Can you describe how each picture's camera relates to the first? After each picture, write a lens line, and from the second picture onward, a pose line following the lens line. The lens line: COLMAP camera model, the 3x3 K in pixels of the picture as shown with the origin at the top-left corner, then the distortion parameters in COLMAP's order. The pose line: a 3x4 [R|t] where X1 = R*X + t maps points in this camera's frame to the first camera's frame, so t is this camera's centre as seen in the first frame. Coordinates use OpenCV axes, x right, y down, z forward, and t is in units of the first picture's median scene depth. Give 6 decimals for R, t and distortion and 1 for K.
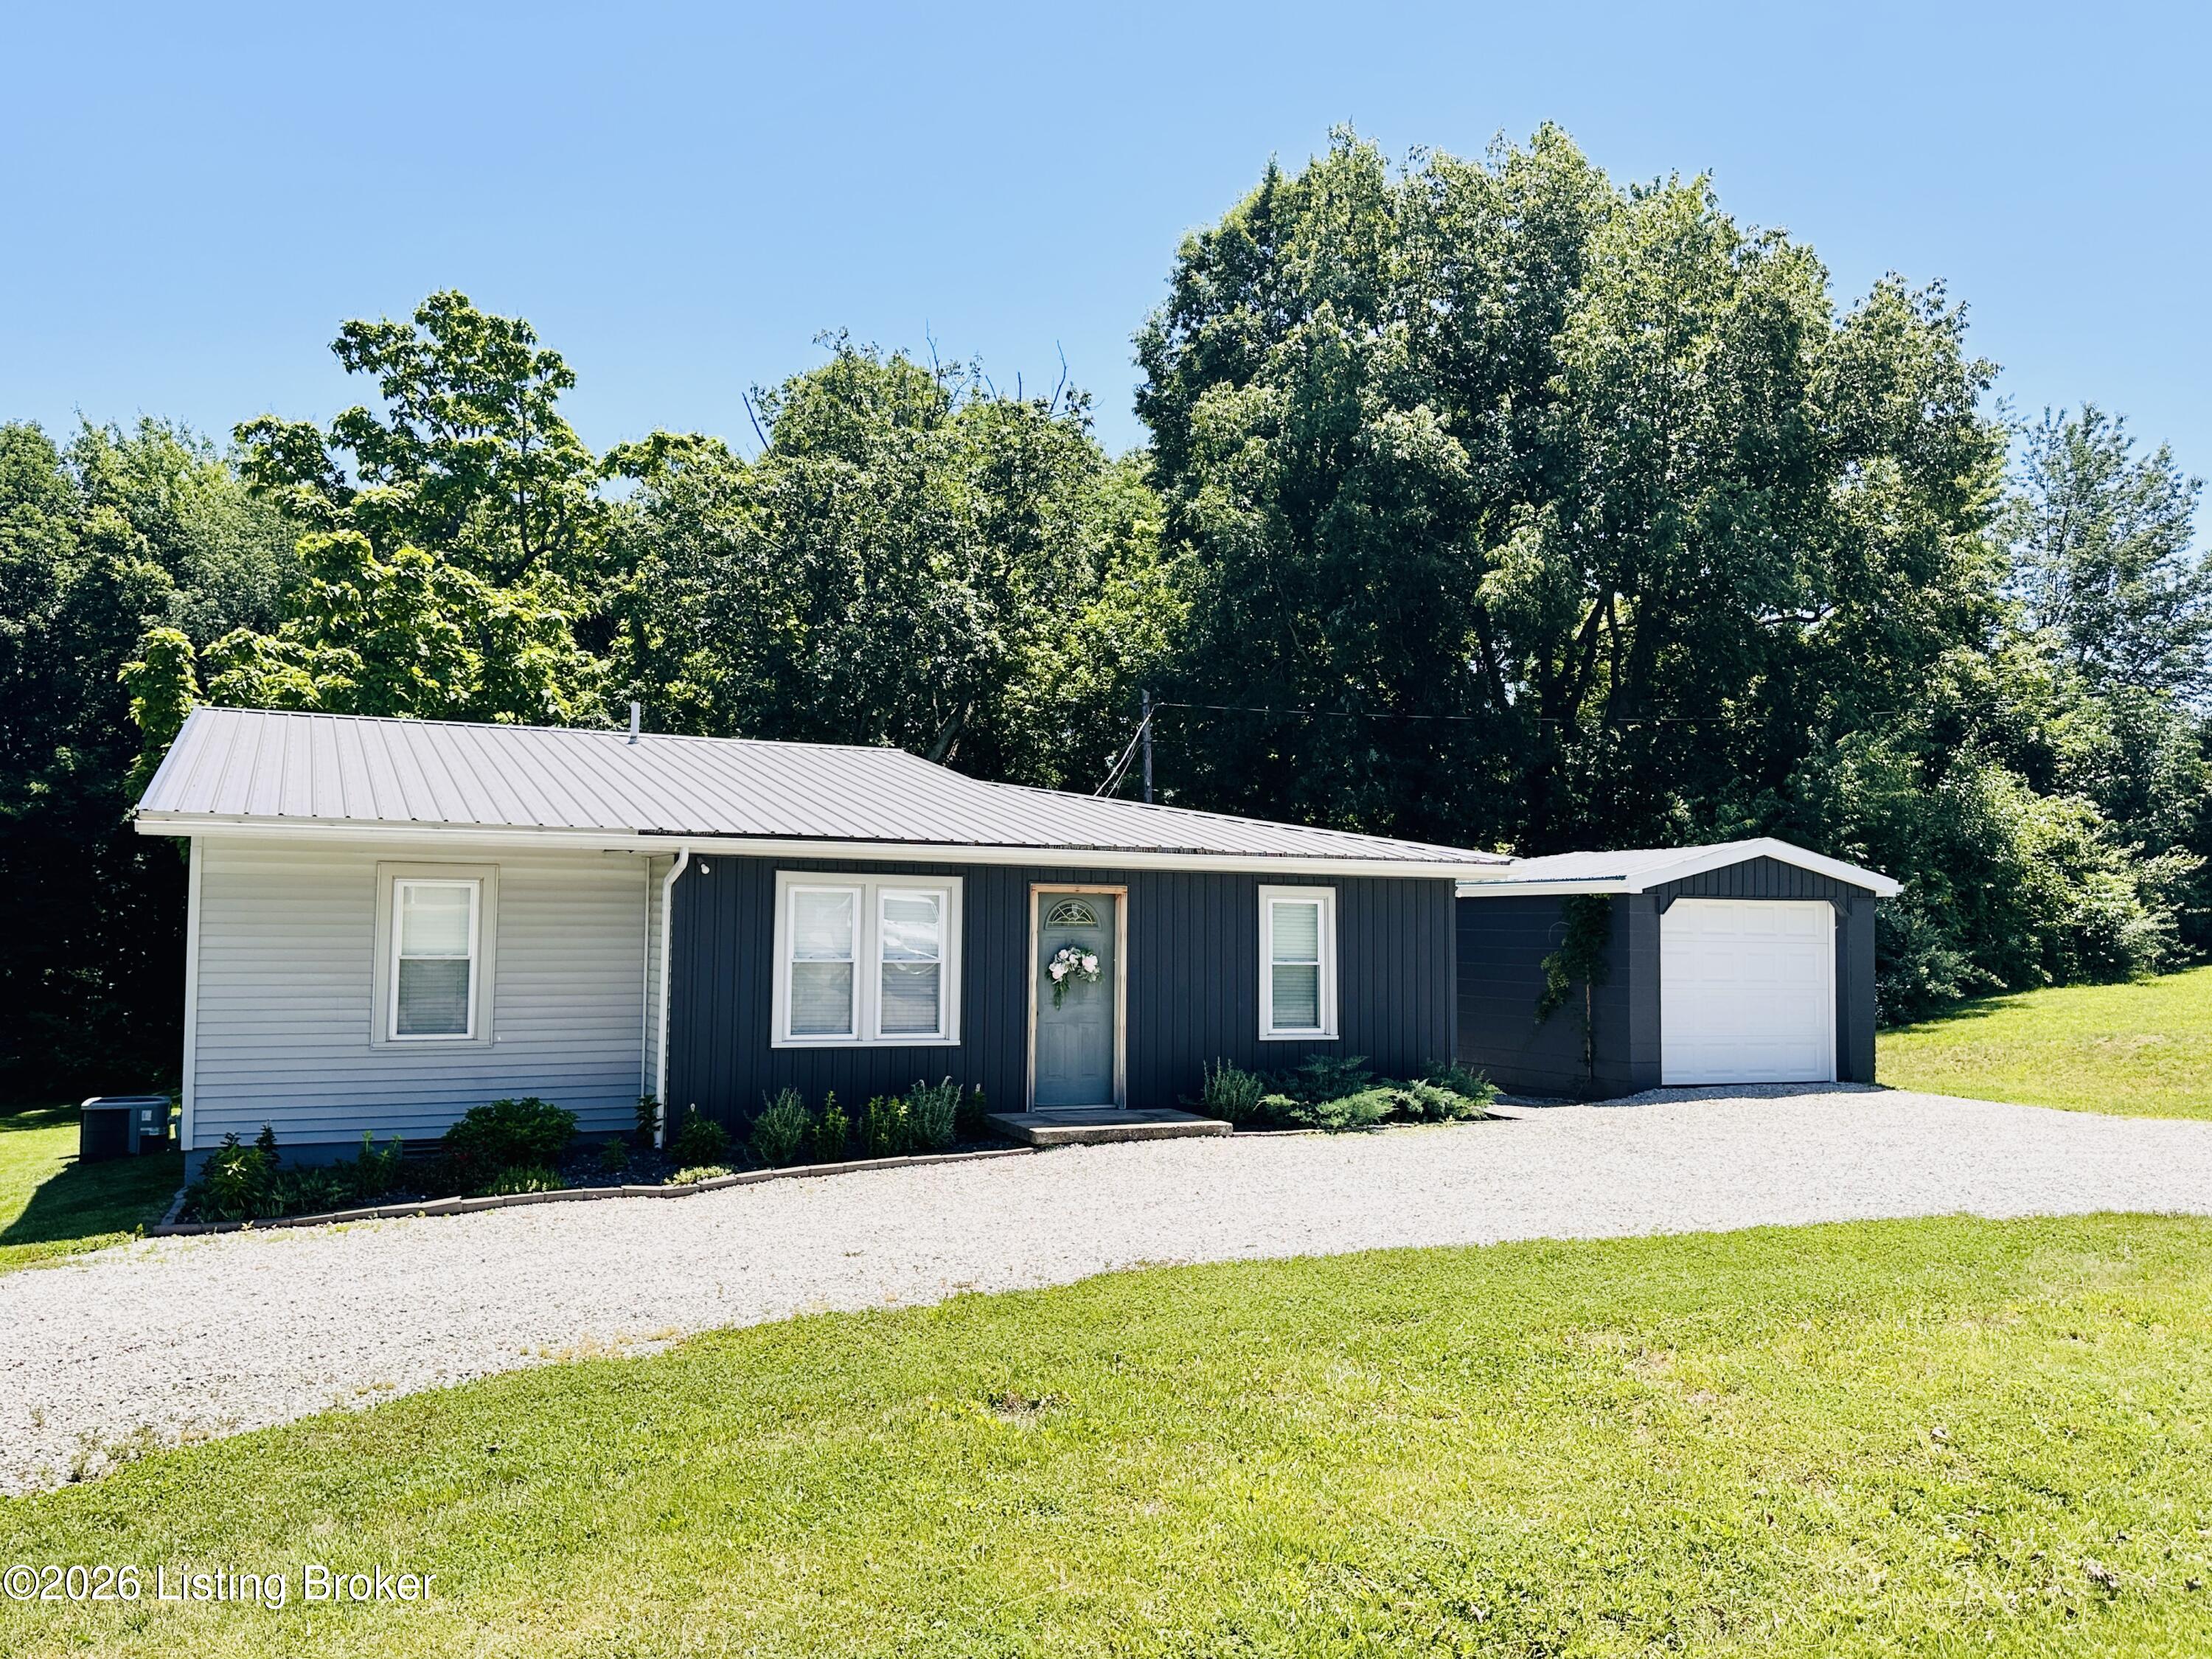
lens RADIAL K [[1749.9, 0, 1108.2], [0, 1749.9, 917.8], [0, 0, 1]] dist [0.065849, -0.192066]
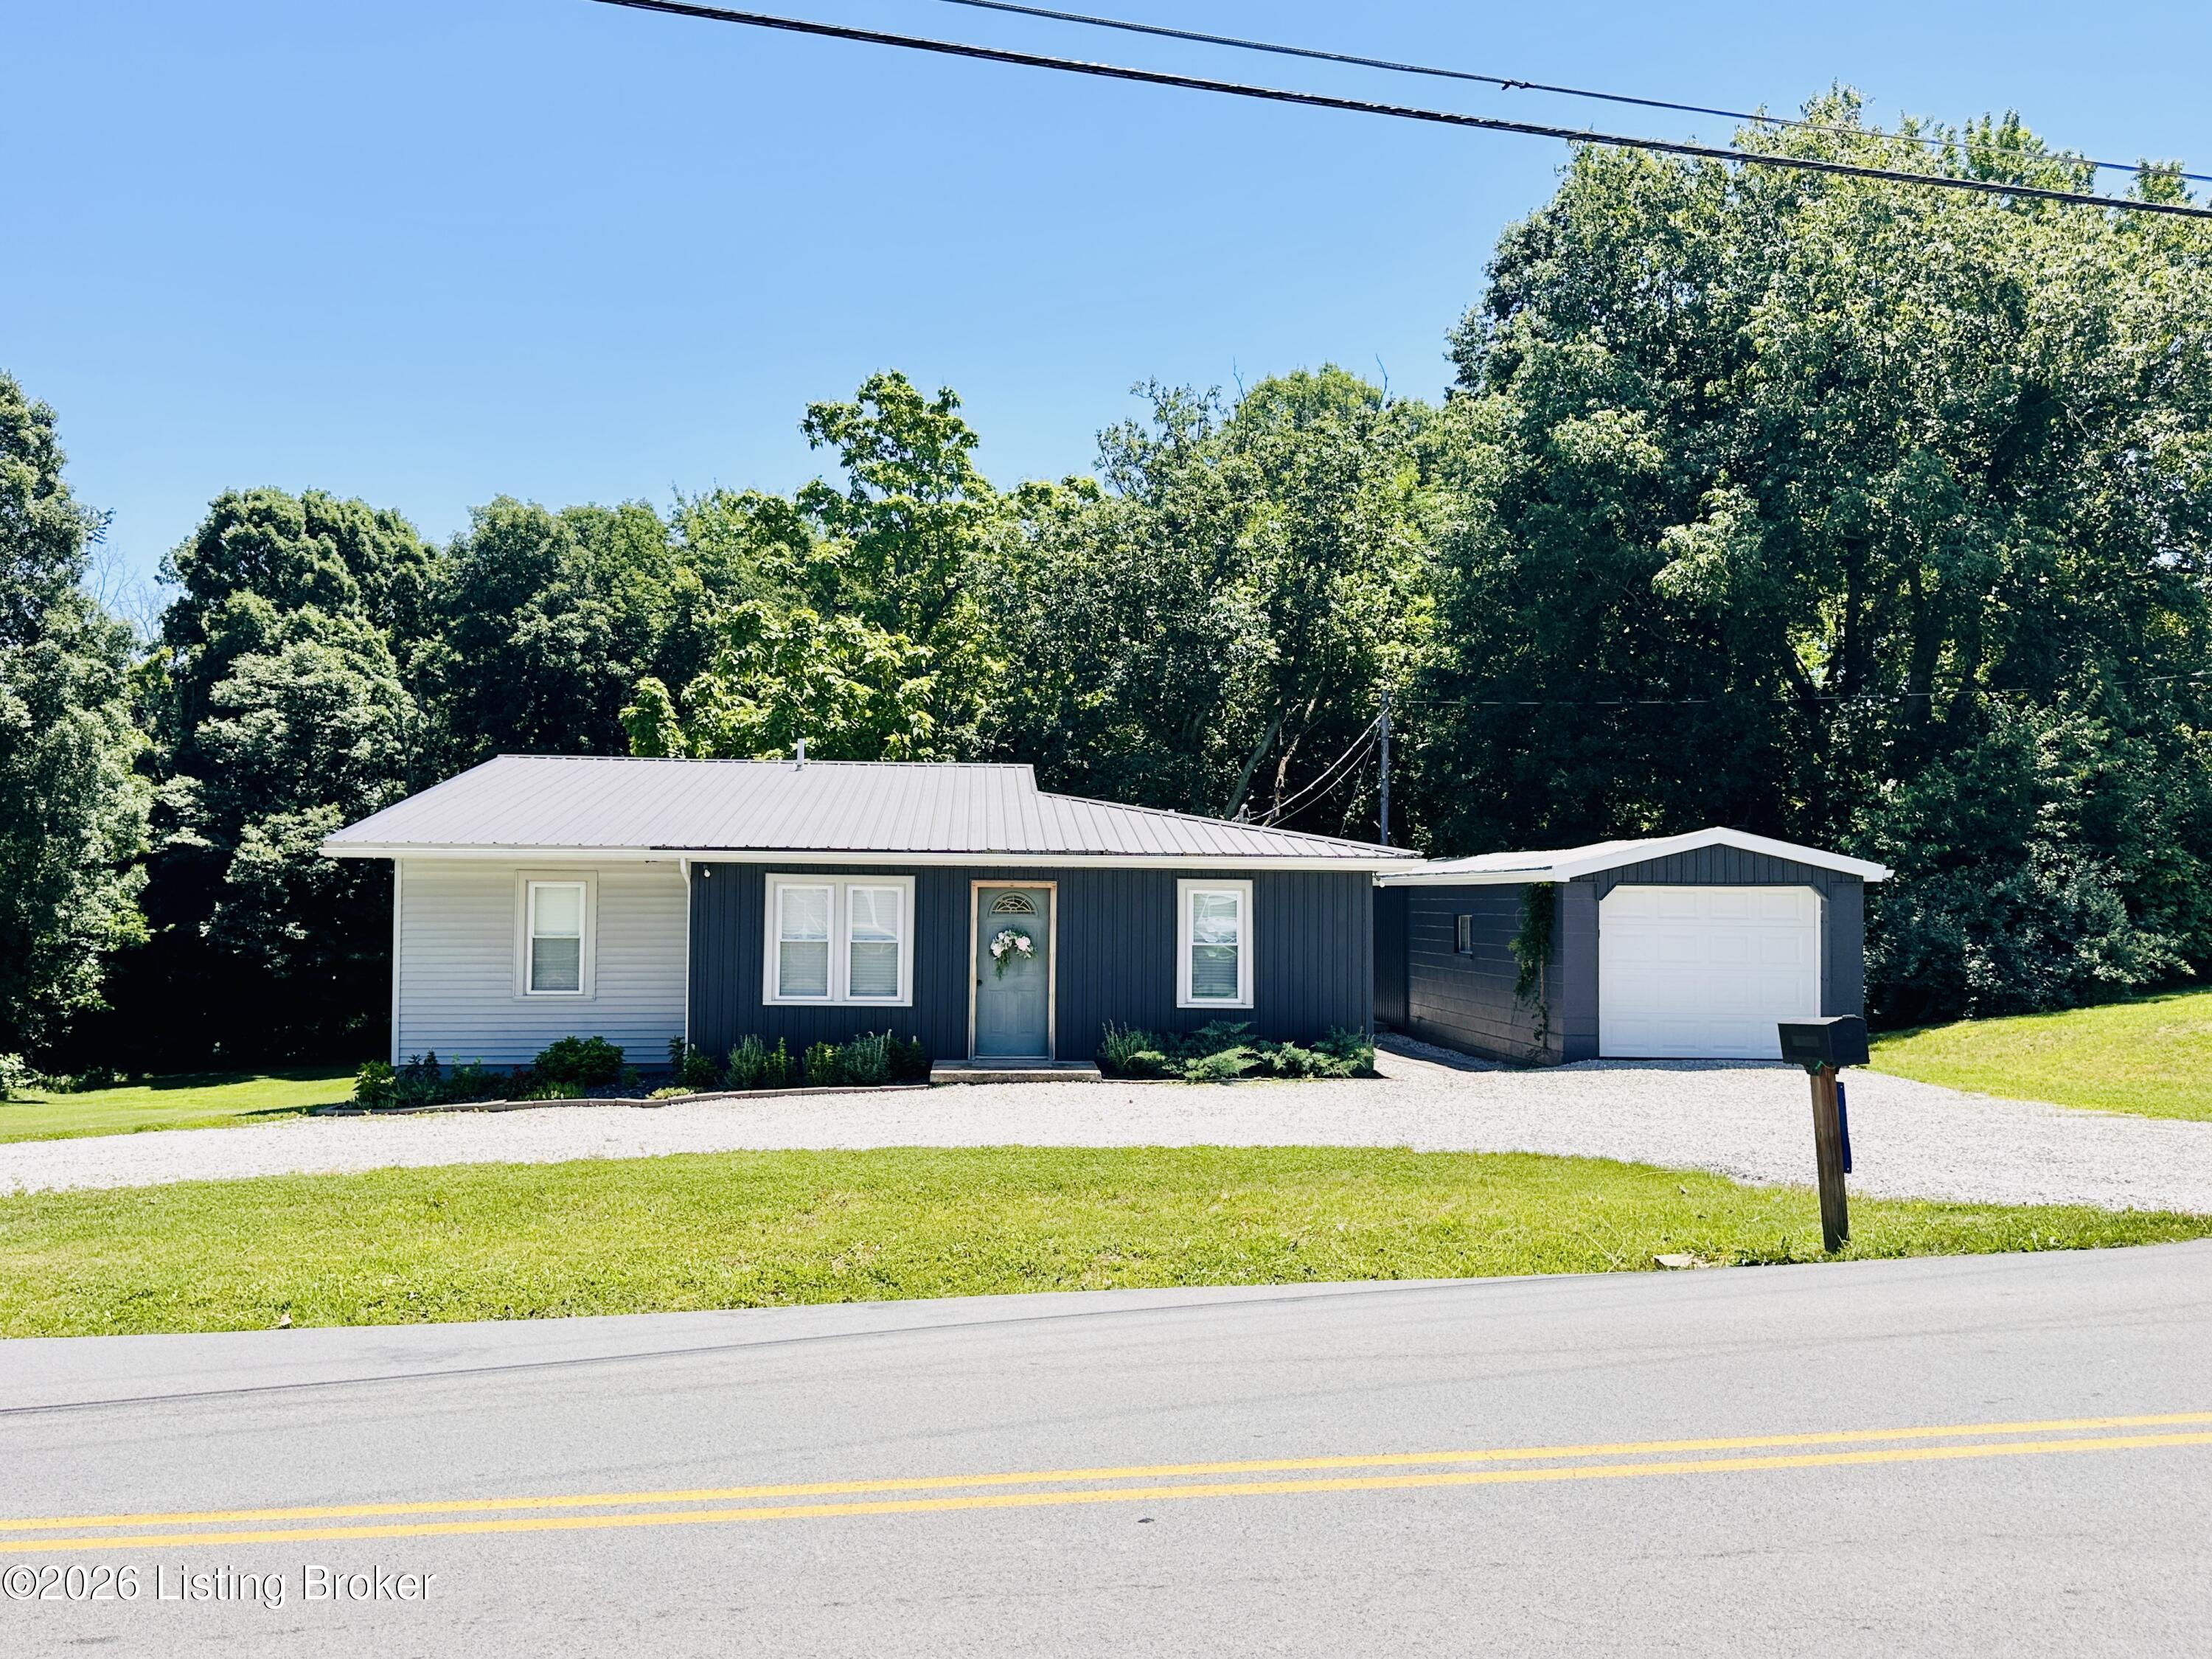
lens RADIAL K [[1729.7, 0, 1106.3], [0, 1729.7, 970.9], [0, 0, 1]] dist [0.067796, -0.000116]
pose [[0.934344, 0.009122, -0.356255, 0.467660], [0.005305, 0.999205, 0.039500, -0.002998], [0.356333, -0.038797, 0.933553, -0.132463]]
